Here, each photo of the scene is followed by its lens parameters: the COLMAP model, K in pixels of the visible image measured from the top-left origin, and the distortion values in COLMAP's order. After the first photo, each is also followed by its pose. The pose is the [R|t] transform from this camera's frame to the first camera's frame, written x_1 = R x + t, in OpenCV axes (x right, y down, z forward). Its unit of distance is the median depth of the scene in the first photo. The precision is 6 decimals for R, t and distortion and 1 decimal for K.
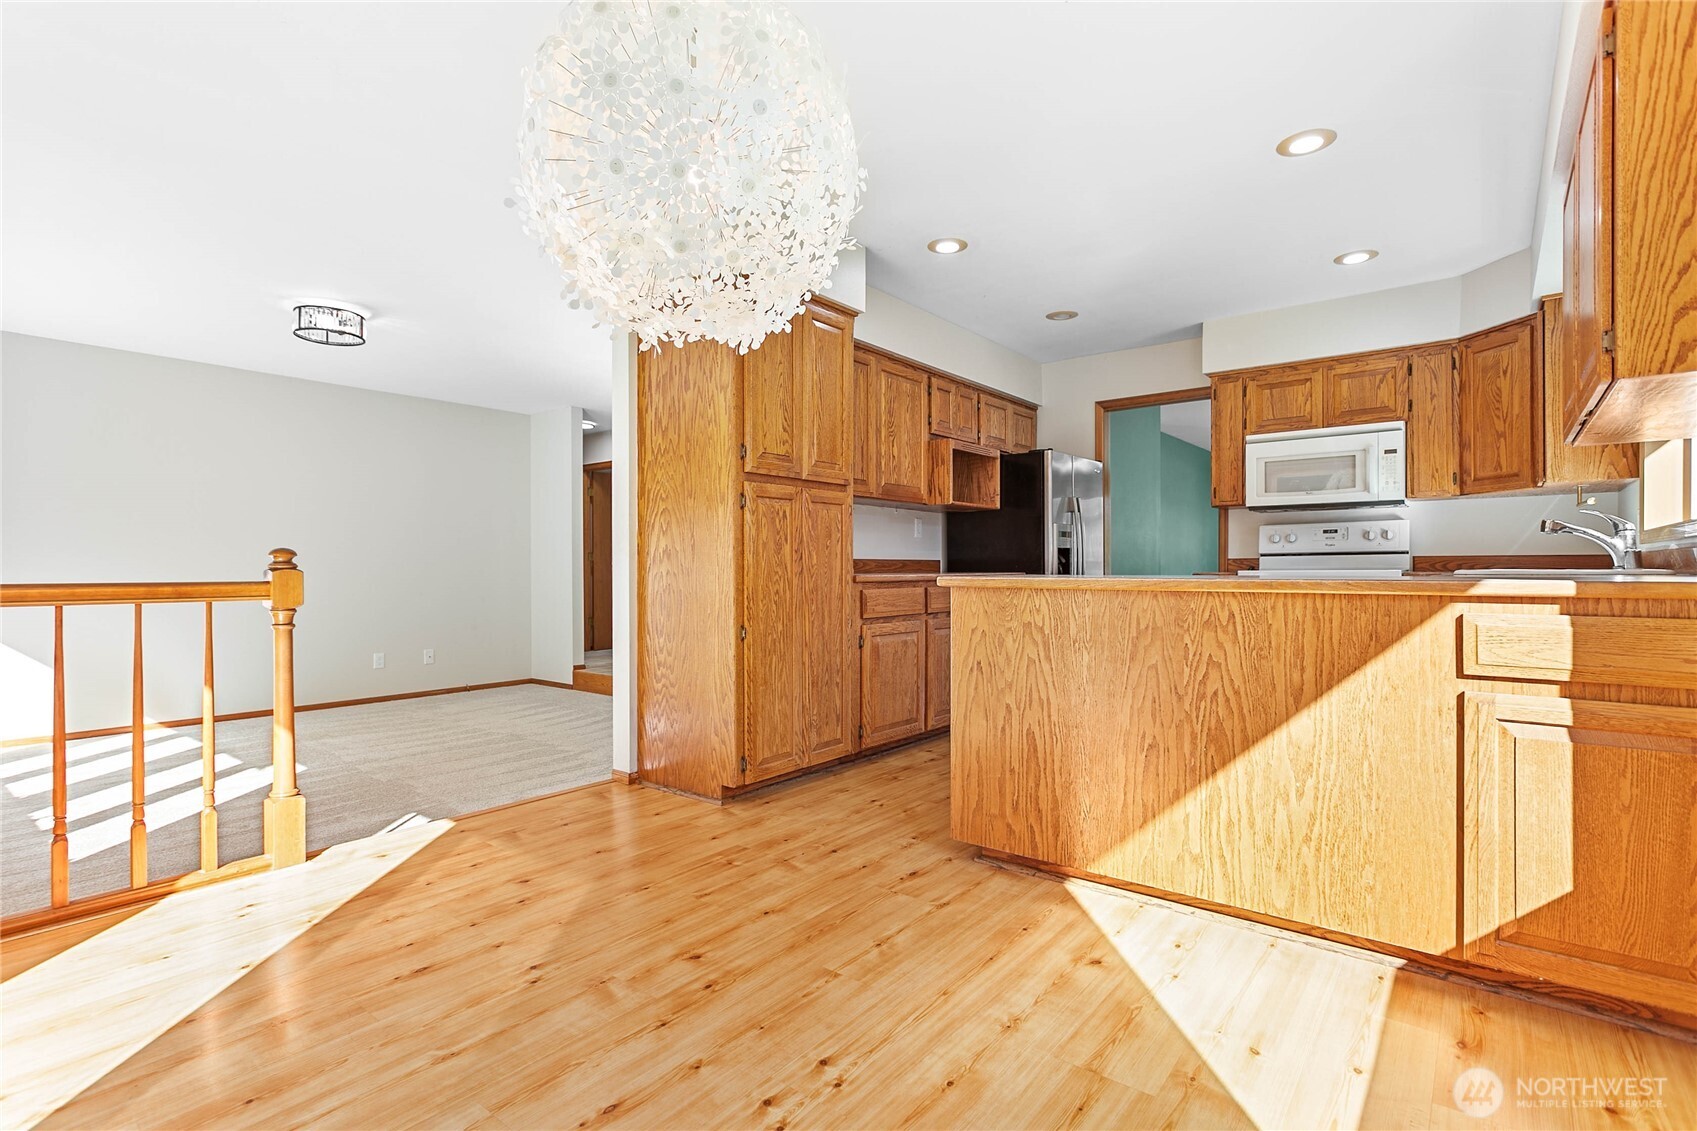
lens RADIAL K [[802.0, 0, 850.7], [0, 802.0, 571.5], [0, 0, 1]] dist [0.002564, 0.002552]
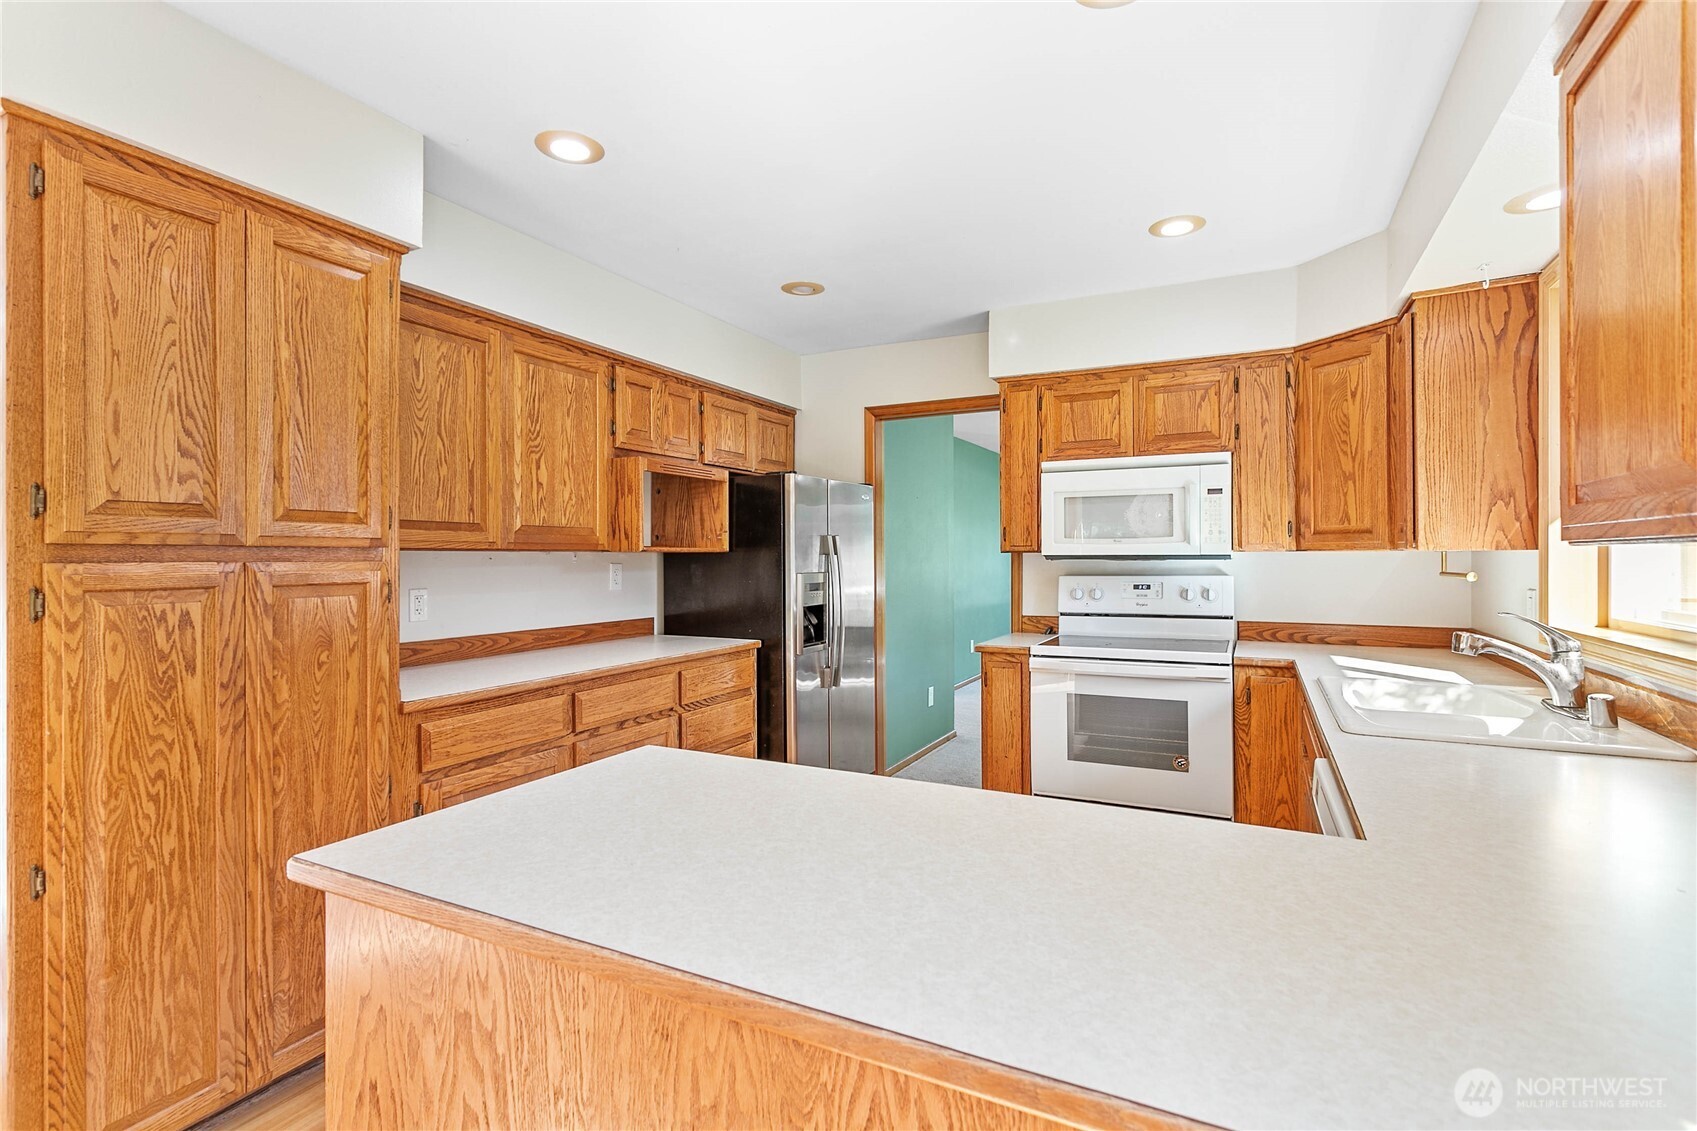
lens RADIAL K [[802.0, 0, 847.1], [0, 802.0, 557.6], [0, 0, 1]] dist [0.002564, 0.002552]
pose [[0.980060, -0.000914, 0.198700, 0.175851], [0.001976, 0.999985, -0.005148, -0.082081], [-0.198693, 0.005438, 0.980047, 0.318698]]
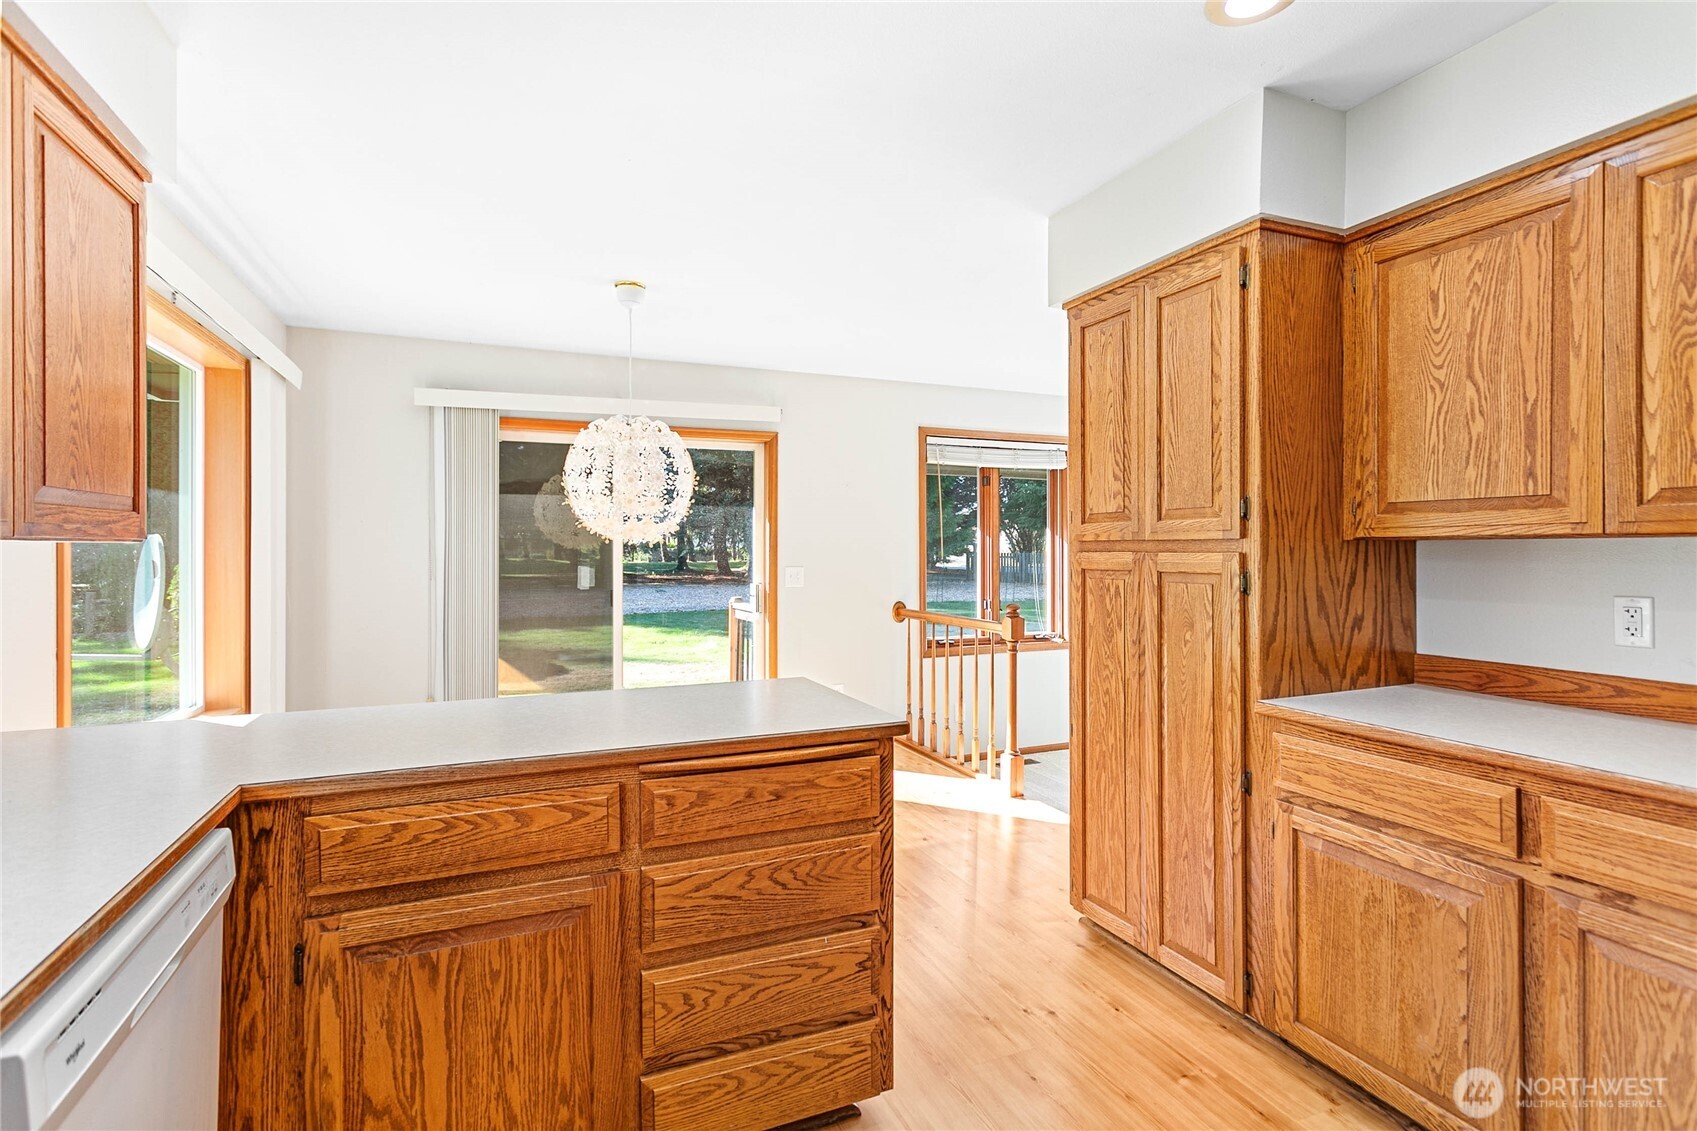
lens RADIAL K [[802.0, 0, 855.3], [0, 802.0, 555.0], [0, 0, 1]] dist [0.002564, 0.002552]
pose [[-0.468305, 0.008122, -0.883530, 0.532368], [-0.002050, 0.999945, 0.010279, -0.085973], [0.883564, 0.006625, -0.468263, 0.872100]]
